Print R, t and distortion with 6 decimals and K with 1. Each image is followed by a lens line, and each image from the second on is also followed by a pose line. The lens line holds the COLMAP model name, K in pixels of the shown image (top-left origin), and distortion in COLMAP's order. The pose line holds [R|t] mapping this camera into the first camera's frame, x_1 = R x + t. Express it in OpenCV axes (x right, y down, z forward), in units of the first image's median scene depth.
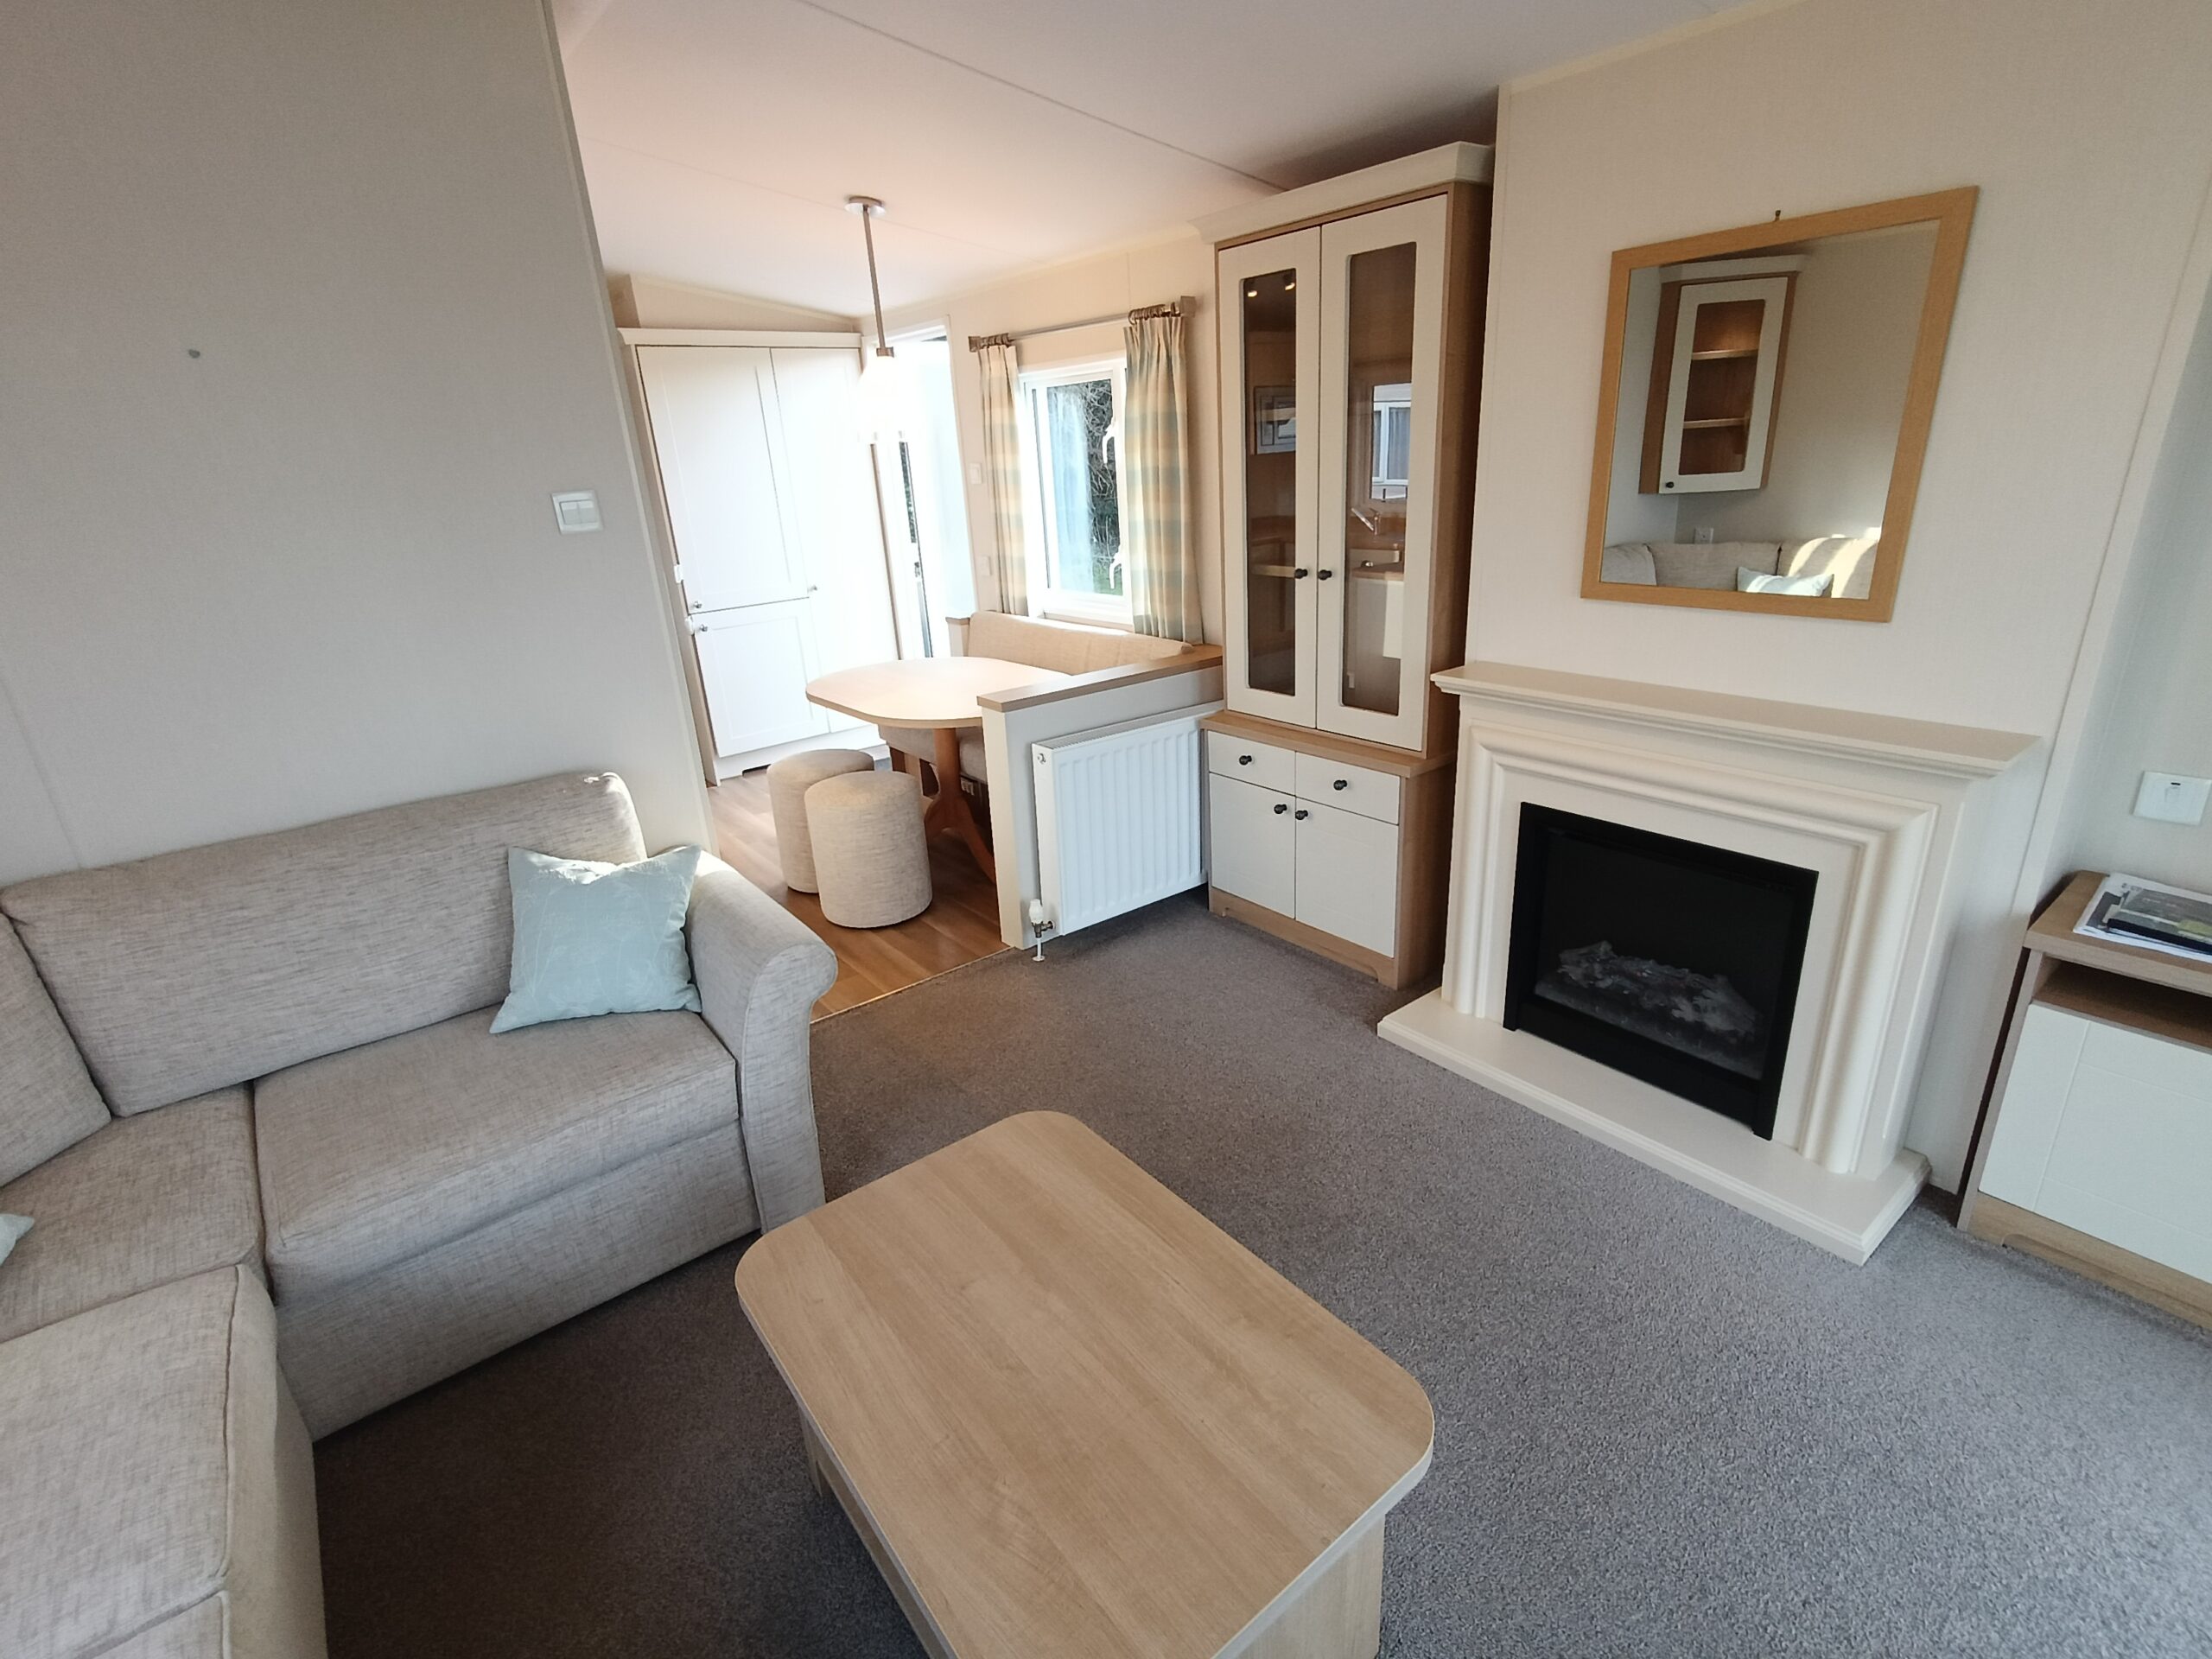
lens RADIAL K [[1043.2, 0, 1113.6], [0, 1043.2, 820.5], [0, 0, 1]] dist [0.008562, 0.000348]
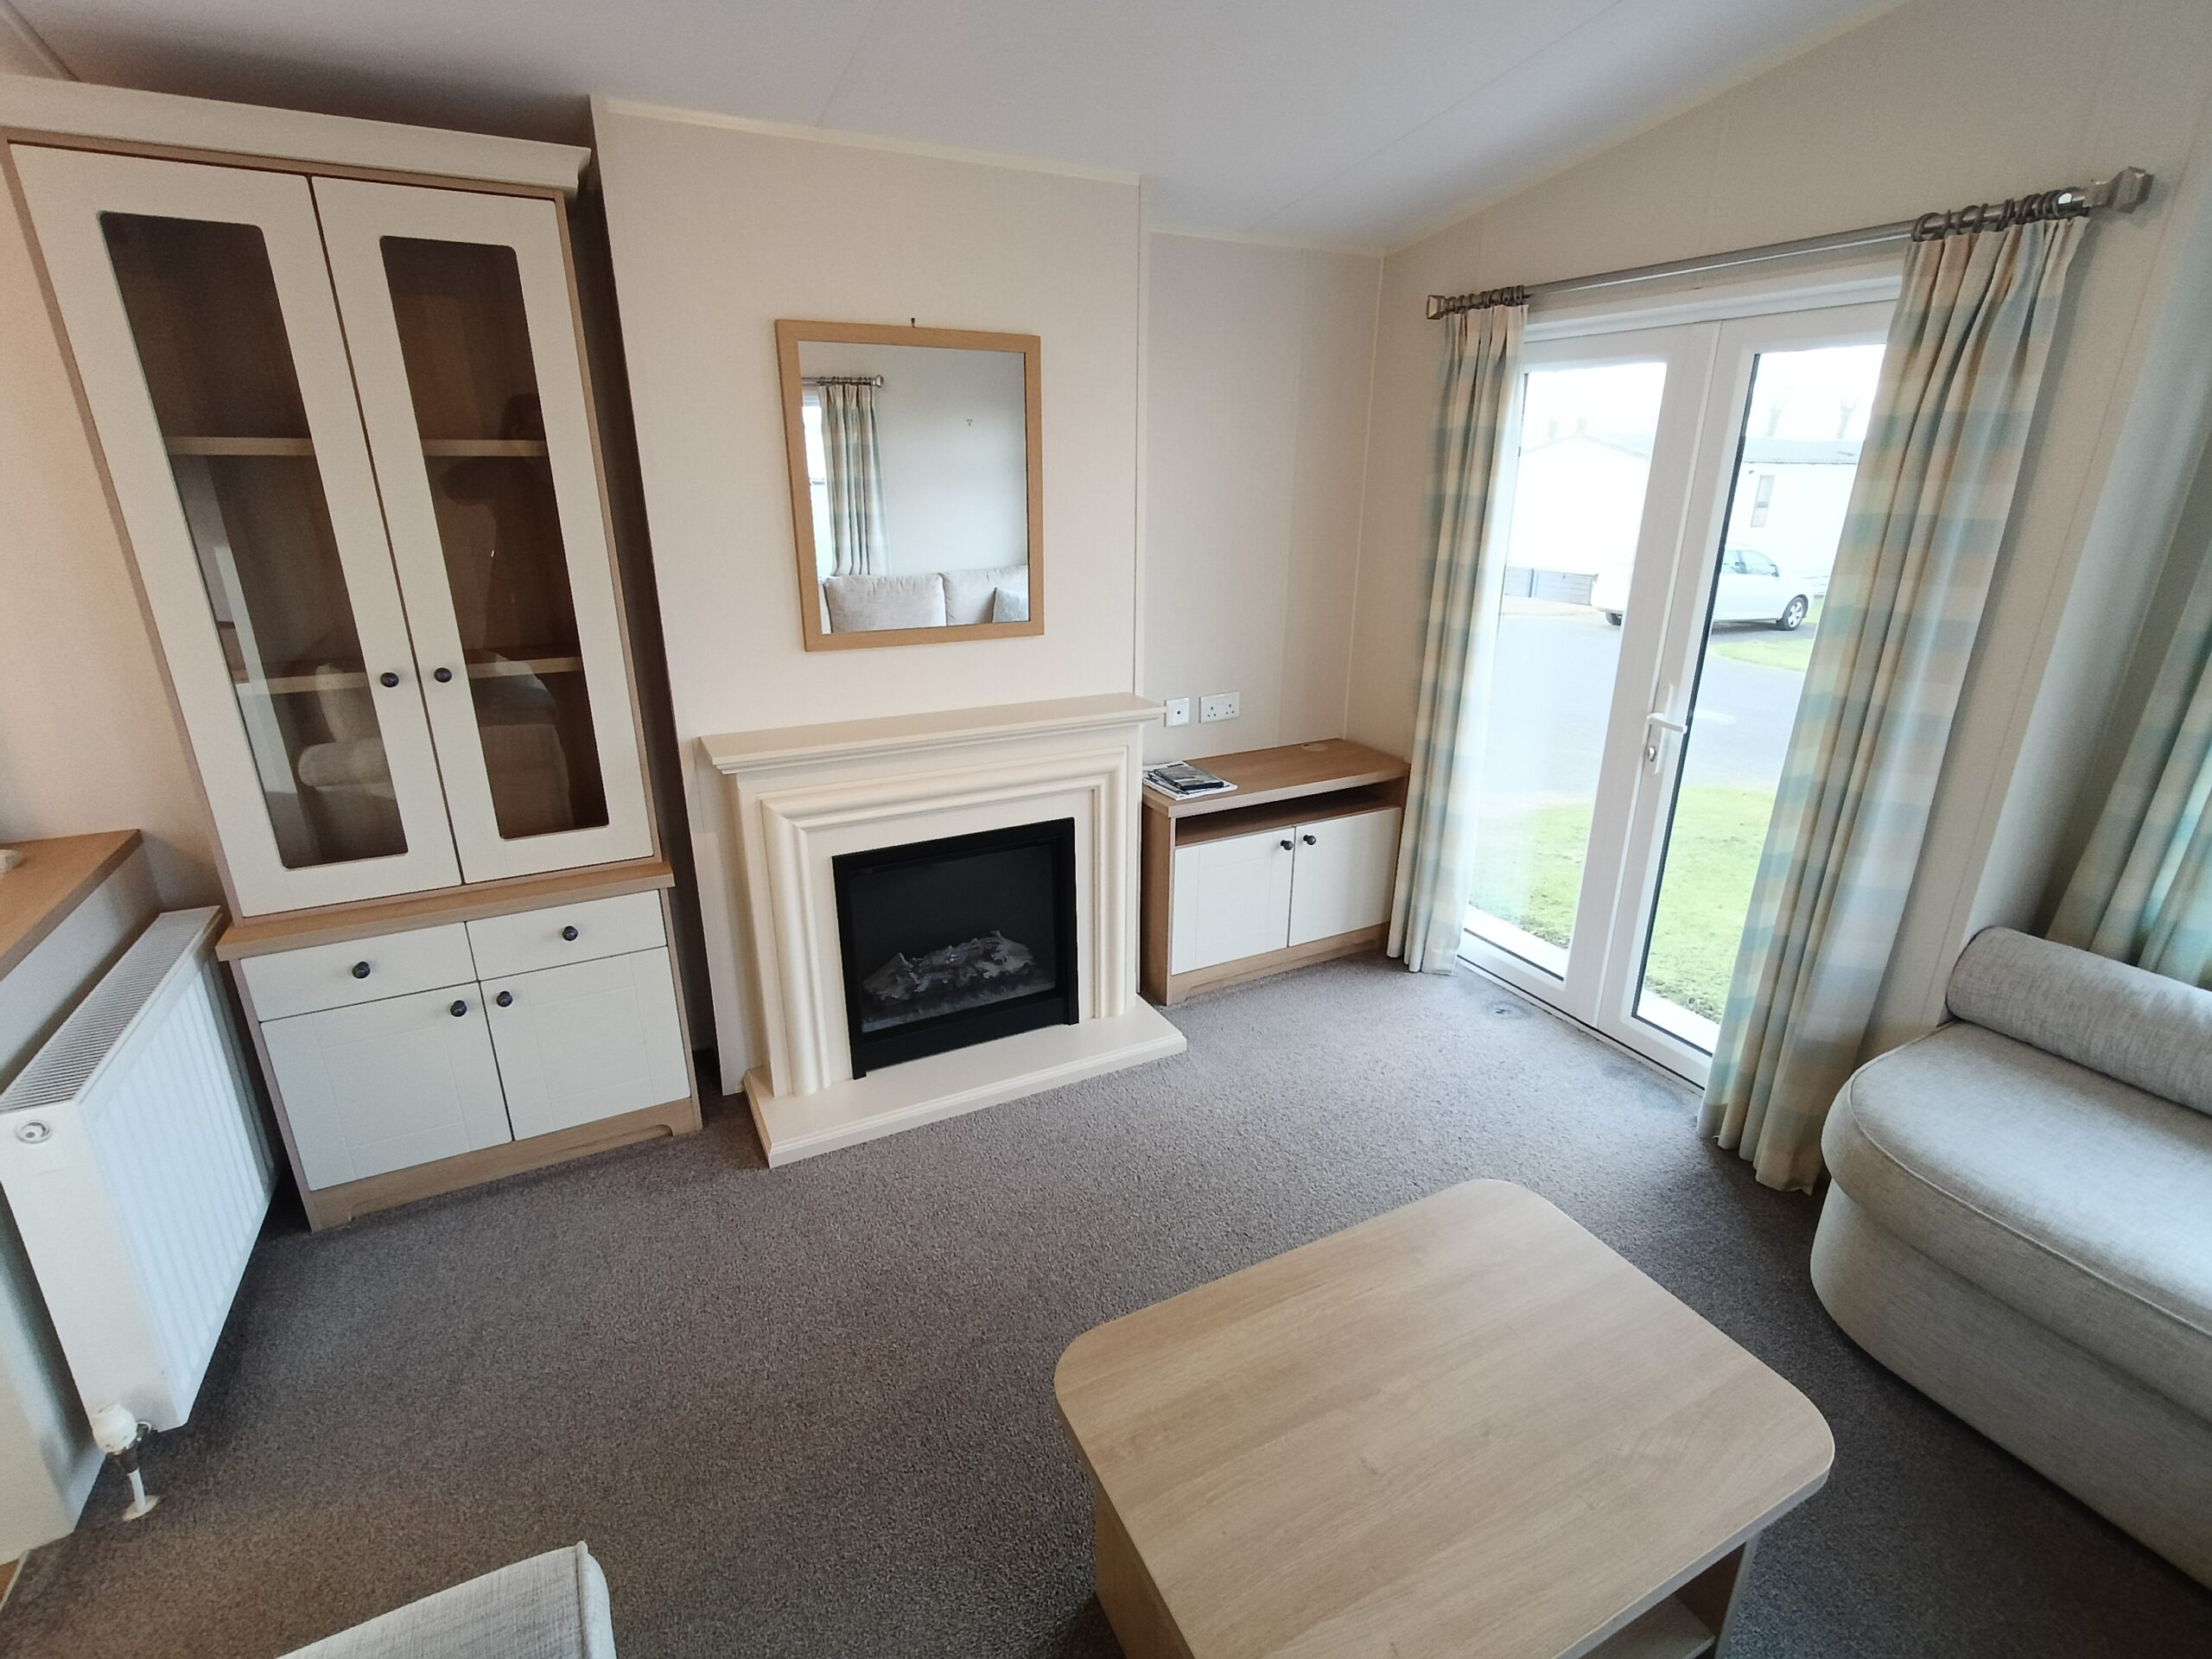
lens RADIAL K [[1047.0, 0, 1120.4], [0, 1047.0, 819.3], [0, 0, 1]] dist [0.001981, 0.001179]
pose [[0.190965, -0.272437, 0.943033, -0.482386], [0.316513, 0.926489, 0.203564, -0.165416], [-0.929167, 0.259608, 0.263157, 0.469176]]
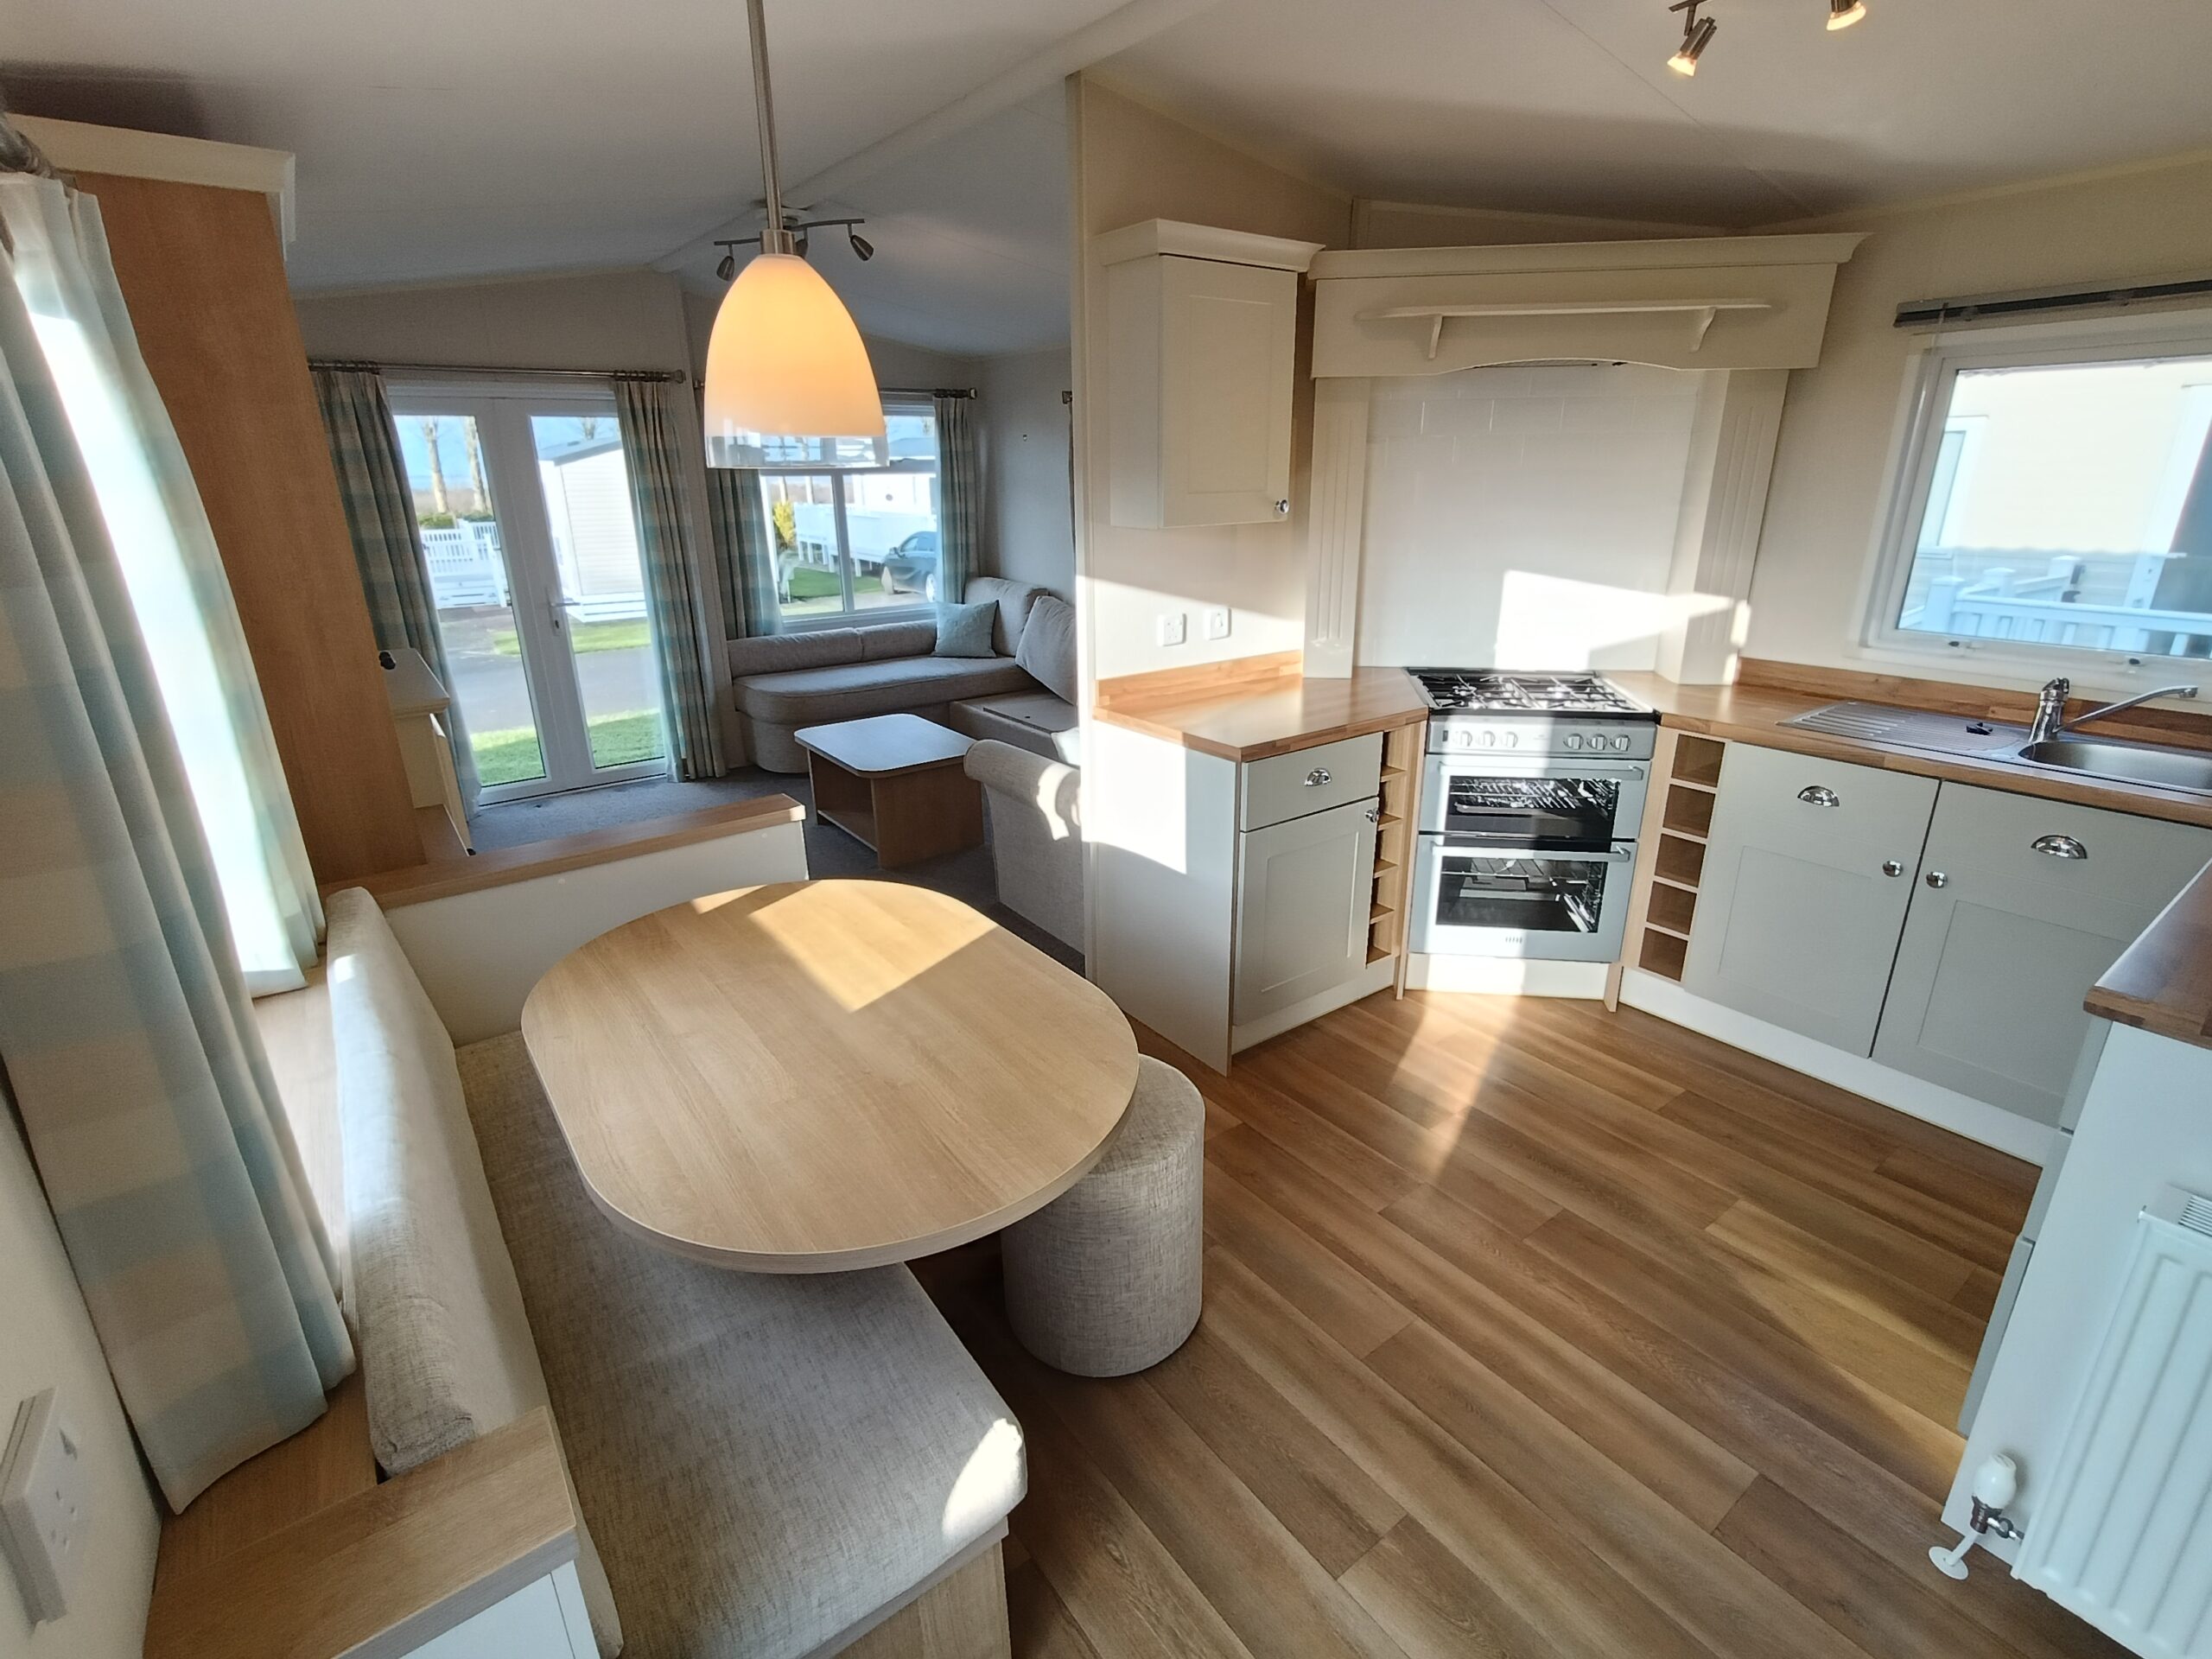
lens RADIAL K [[1047.0, 0, 1120.4], [0, 1047.0, 819.3], [0, 0, 1]] dist [0.001981, 0.001179]
pose [[-0.997809, 0.052022, 0.040881, -0.492994], [0.066161, 0.780203, 0.622018, -0.724188], [0.000463, 0.623360, -0.781935, 2.031987]]
